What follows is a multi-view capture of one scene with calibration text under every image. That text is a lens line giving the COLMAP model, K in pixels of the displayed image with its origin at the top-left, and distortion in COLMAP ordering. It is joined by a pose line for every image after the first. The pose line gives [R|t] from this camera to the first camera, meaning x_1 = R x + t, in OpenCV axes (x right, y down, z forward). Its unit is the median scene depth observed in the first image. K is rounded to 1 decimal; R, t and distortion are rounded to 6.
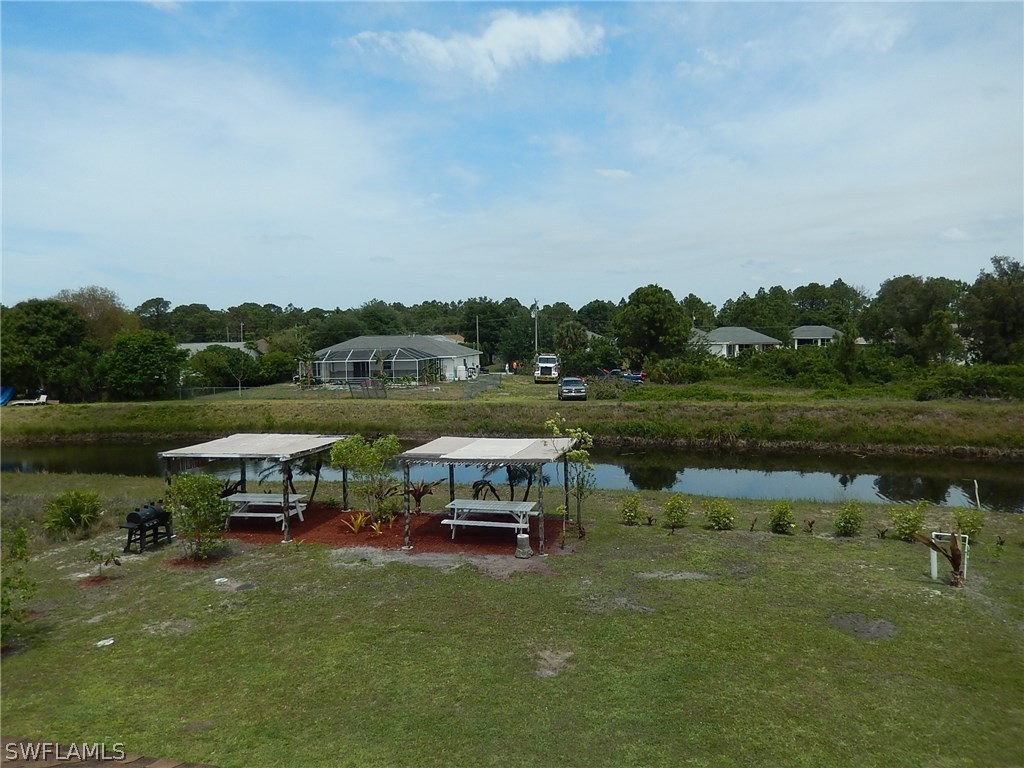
lens RADIAL K [[766.8, 0, 511.0], [0, 766.8, 384.9], [0, 0, 1]] dist [-0.000182, -0.006528]
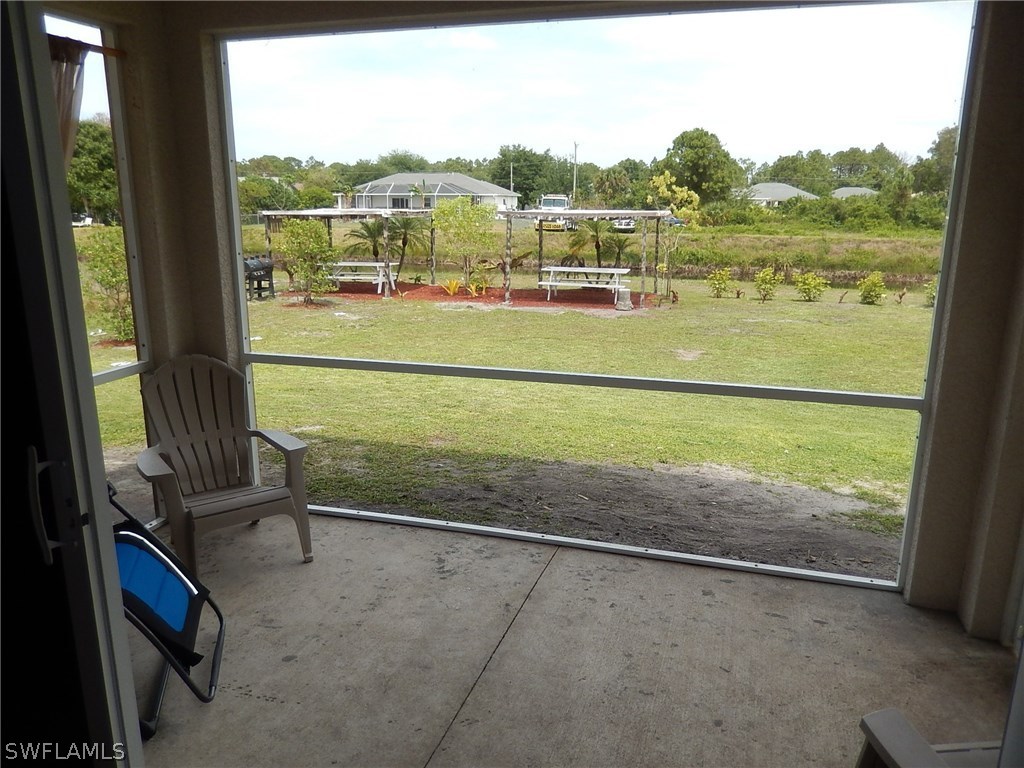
lens RADIAL K [[766.8, 0, 510.9], [0, 766.8, 374.6], [0, 0, 1]] dist [-0.000182, -0.006528]
pose [[0.999325, 0.031854, -0.018318, -0.032977], [-0.028640, 0.987526, 0.154831, 0.044920], [0.023021, -0.154202, 0.987771, -0.009983]]
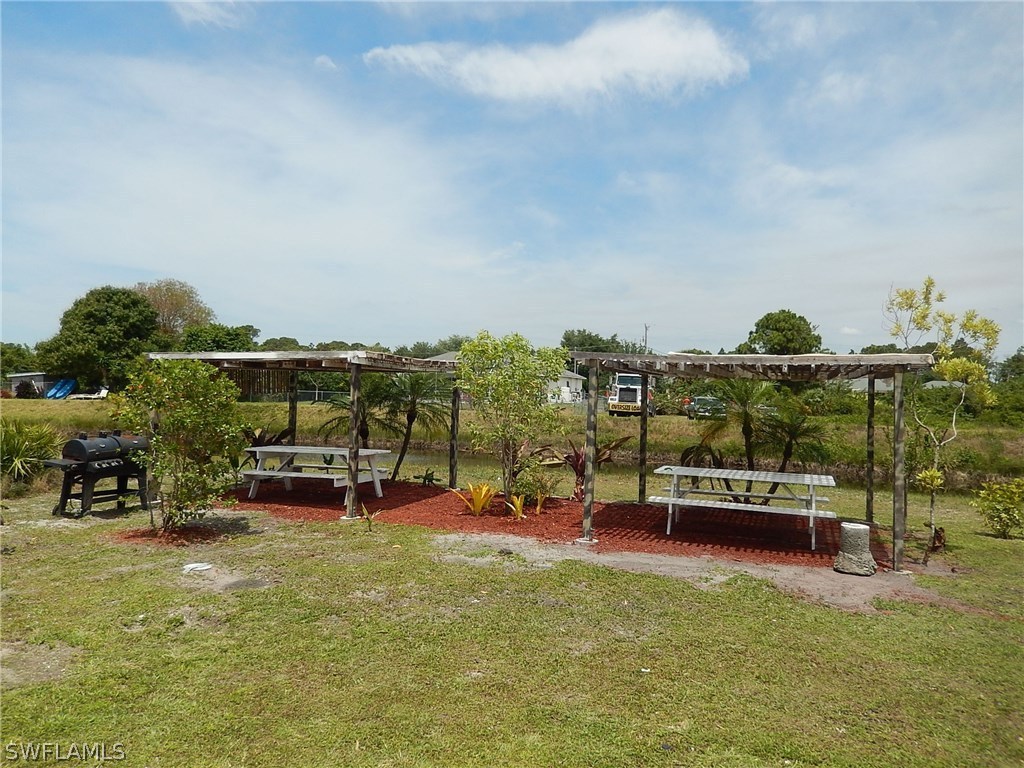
lens RADIAL K [[766.8, 0, 514.3], [0, 766.8, 383.8], [0, 0, 1]] dist [-0.000182, -0.006528]
pose [[0.993841, 0.047913, -0.099925, -0.041634], [-0.055352, 0.995791, -0.073050, 0.045779], [0.096004, 0.078131, 0.992310, 0.151668]]
